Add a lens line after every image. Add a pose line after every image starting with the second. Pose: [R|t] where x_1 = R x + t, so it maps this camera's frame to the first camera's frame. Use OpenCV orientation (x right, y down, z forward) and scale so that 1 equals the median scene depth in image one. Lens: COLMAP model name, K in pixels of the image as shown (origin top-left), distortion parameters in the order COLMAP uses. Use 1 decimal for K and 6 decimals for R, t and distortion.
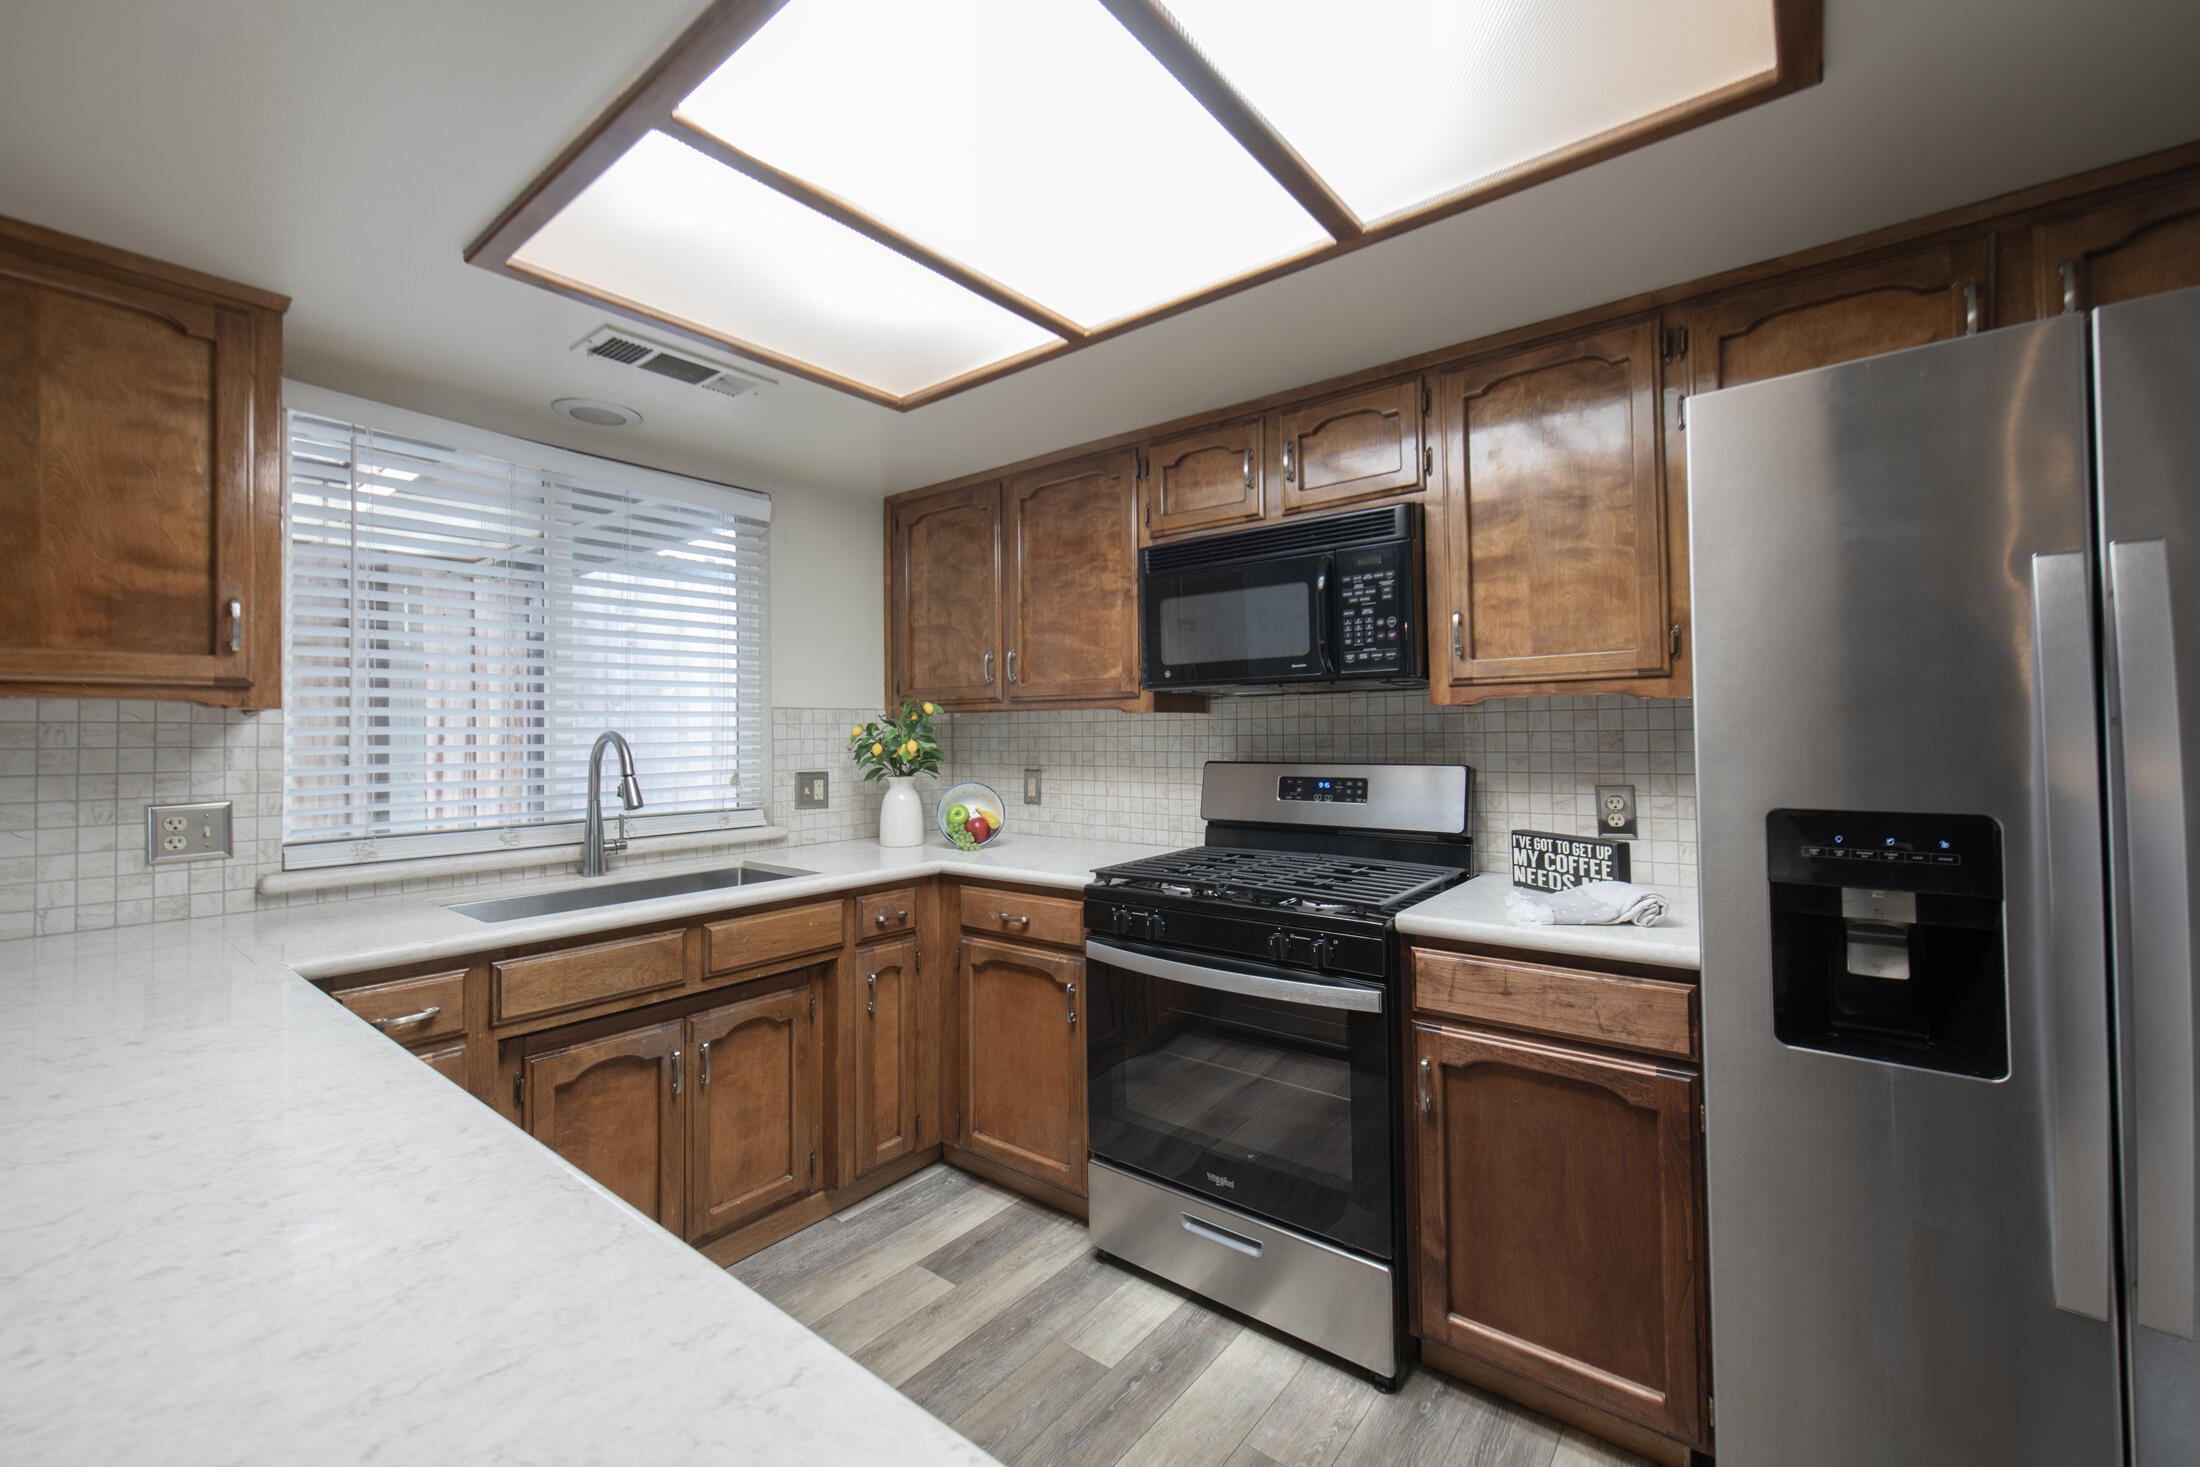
lens RADIAL K [[889.1, 0, 1109.5], [0, 889.1, 724.5], [0, 0, 1]] dist [0.004491, -0.000447]
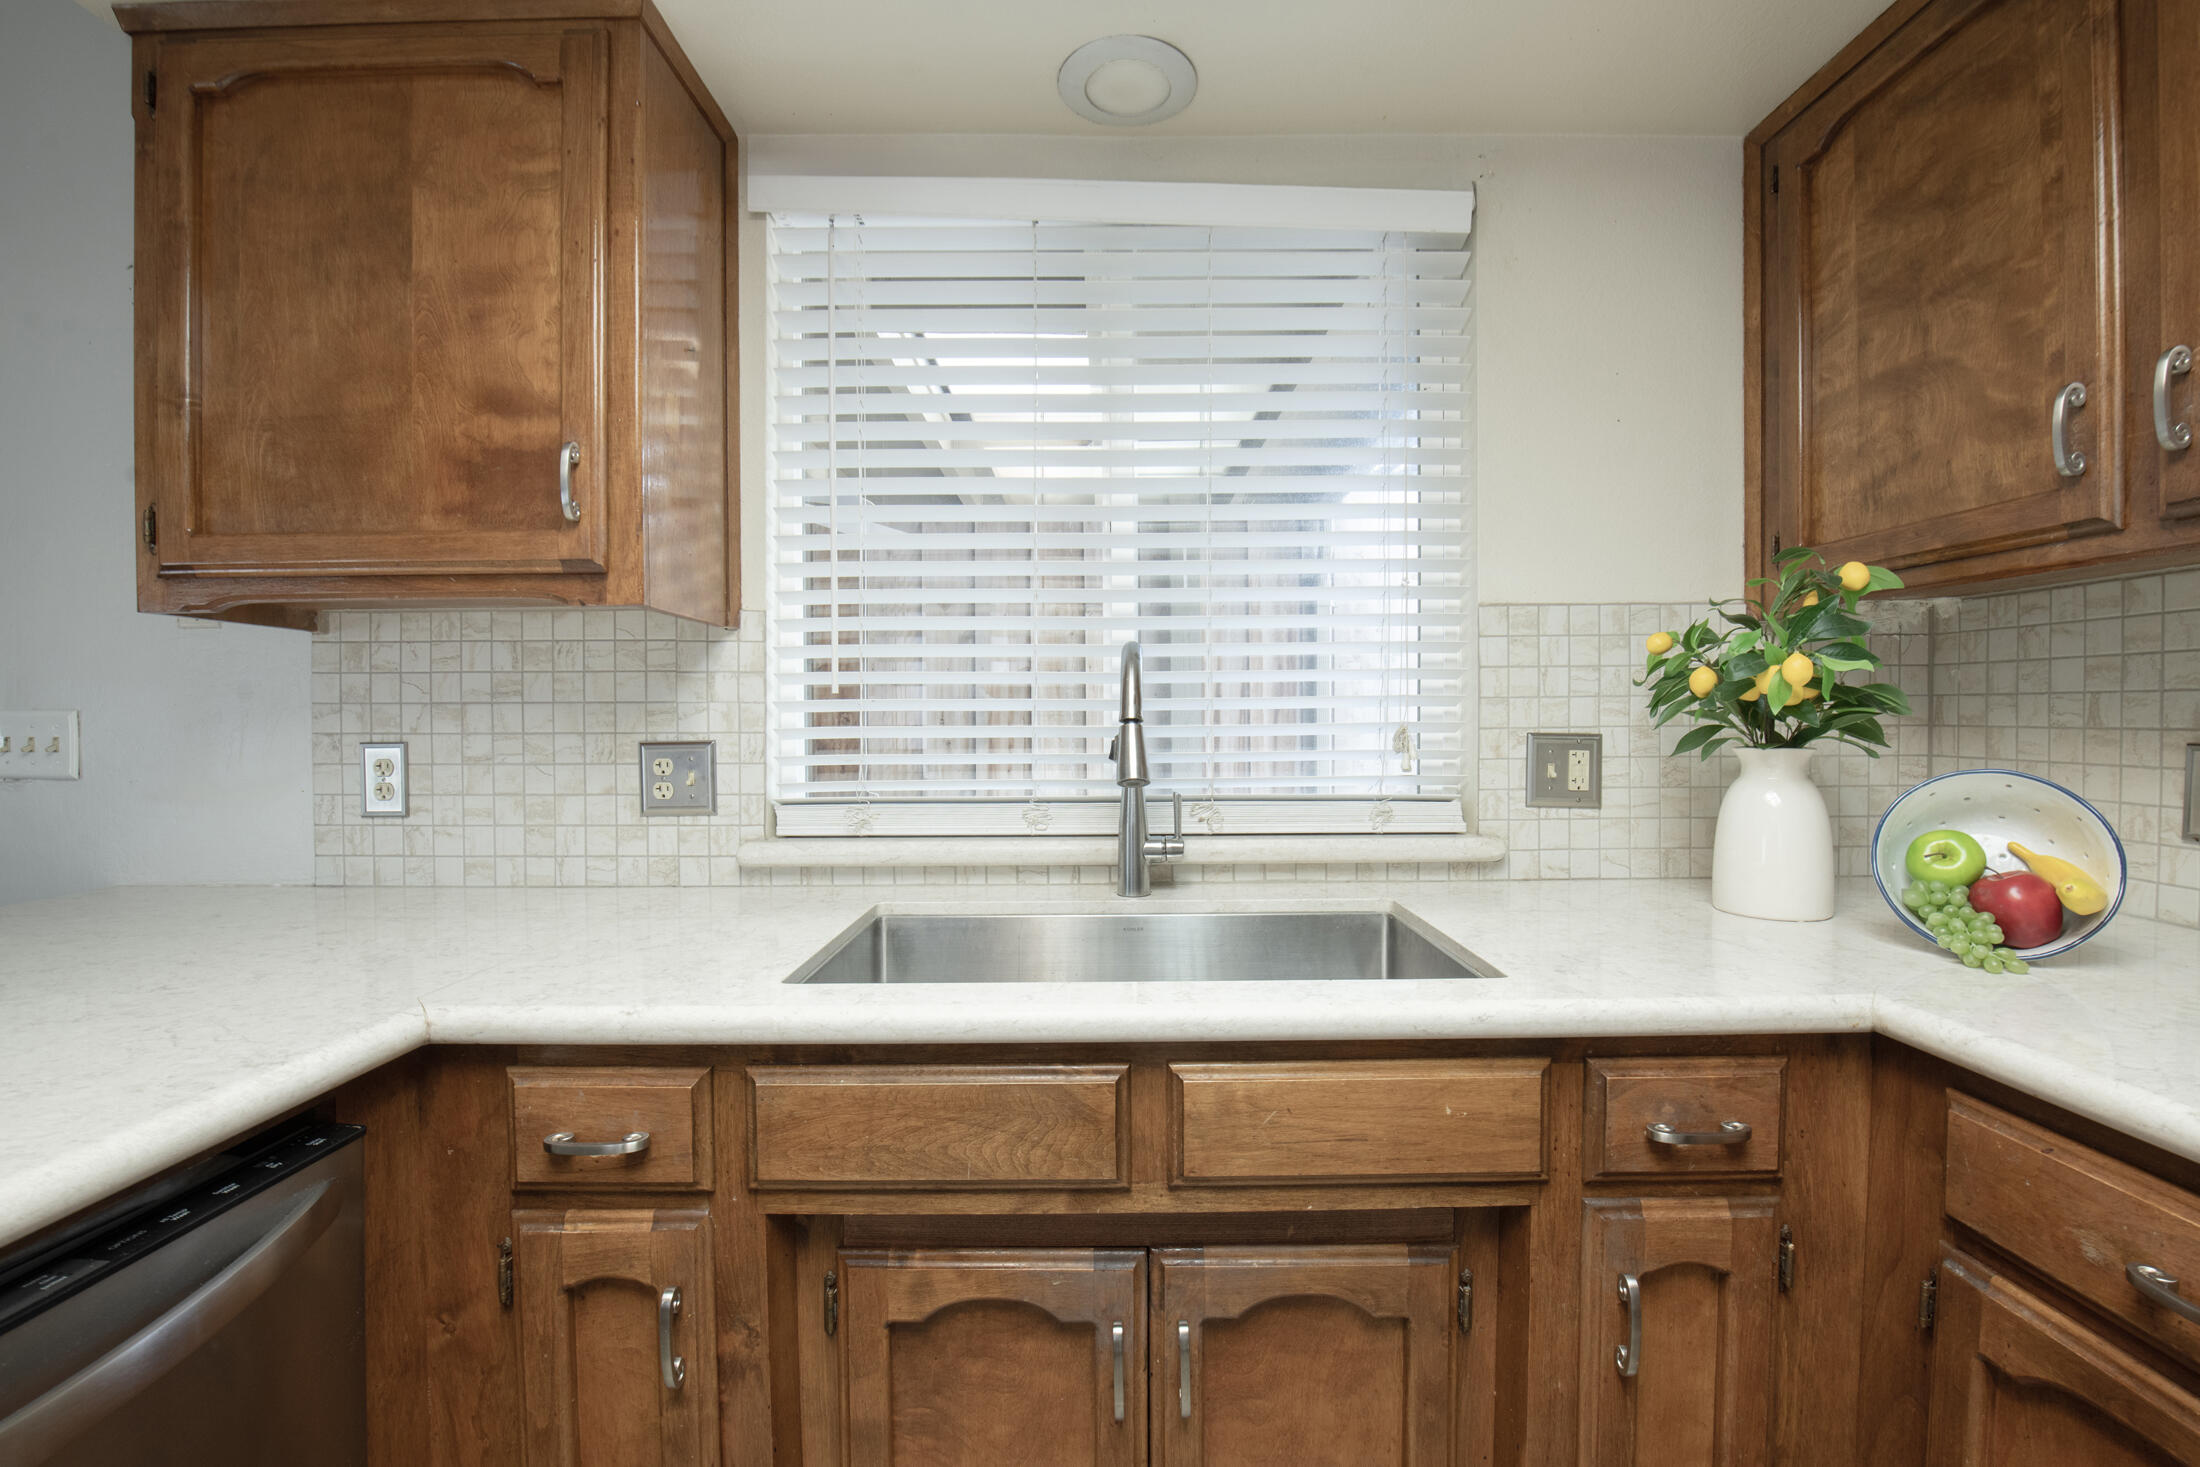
lens RADIAL K [[956.8, 0, 1100.0], [0, 956.8, 733.5], [0, 0, 1]] dist [-0.022735, -0.000532]
pose [[0.620368, 0.021771, -0.784009, -0.102284], [0.007889, 0.999391, 0.033994, 0.042186], [0.784271, -0.027274, 0.619818, 0.592284]]
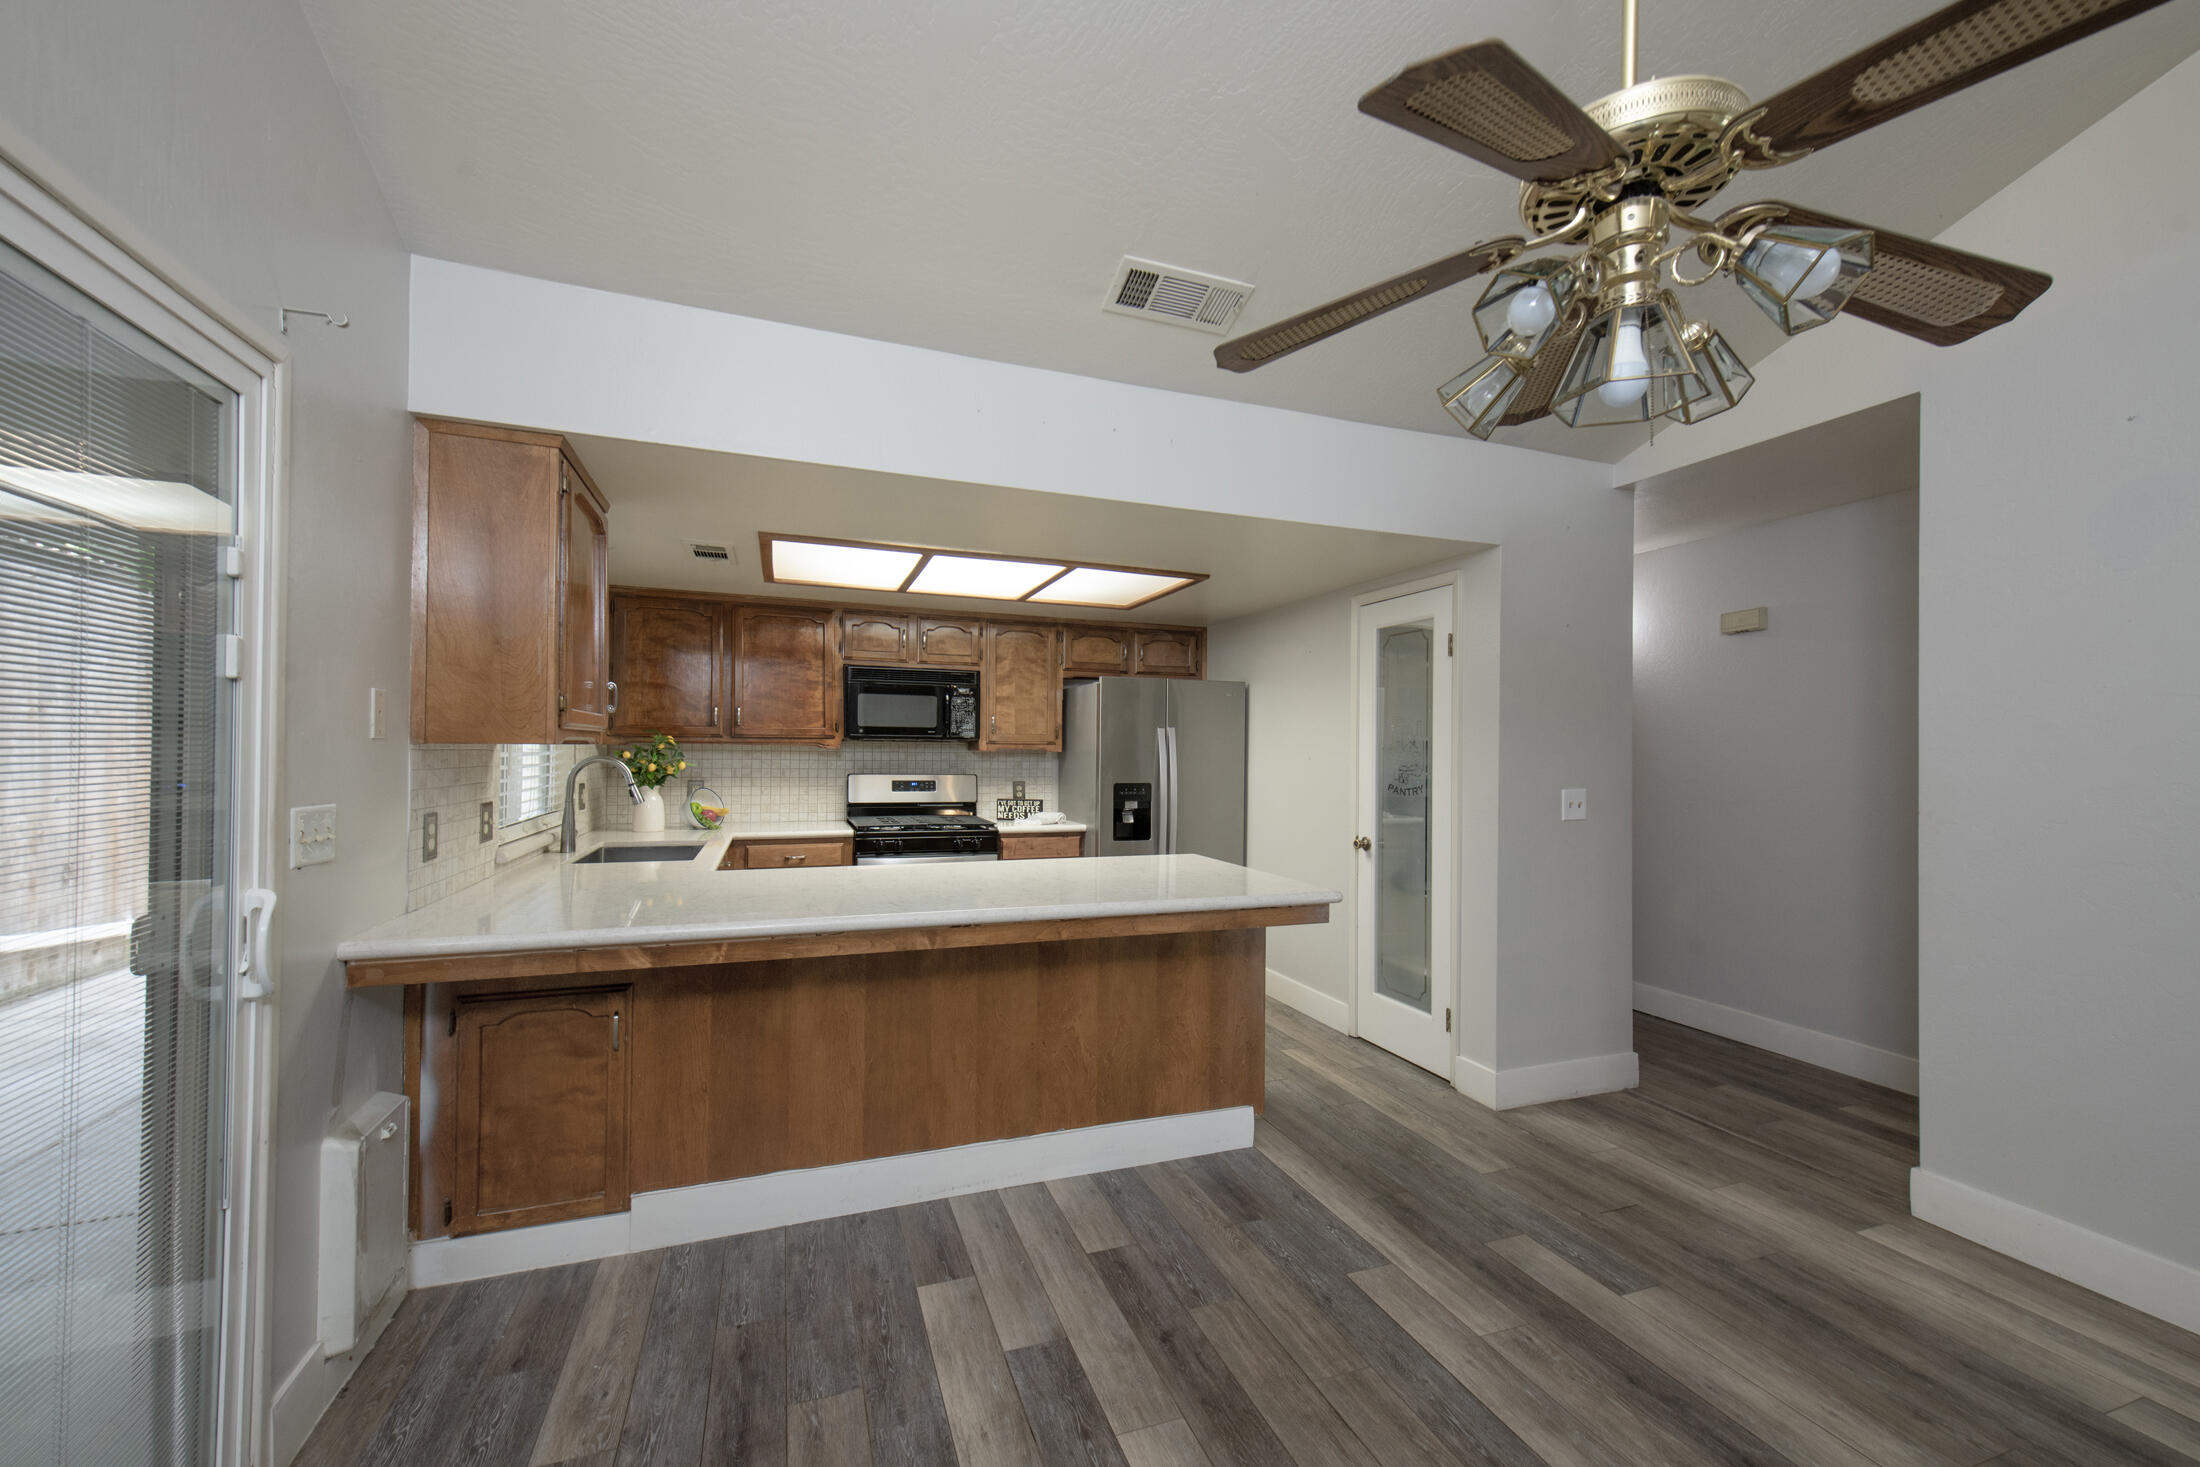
lens RADIAL K [[870.5, 0, 1113.1], [0, 870.5, 748.3], [0, 0, 1]] dist [0.014106, -0.000057]
pose [[0.528311, 0.021701, 0.848774, -1.320175], [-0.027171, 0.999593, -0.008645, -0.014756], [-0.848616, -0.018495, 0.528685, -0.545664]]
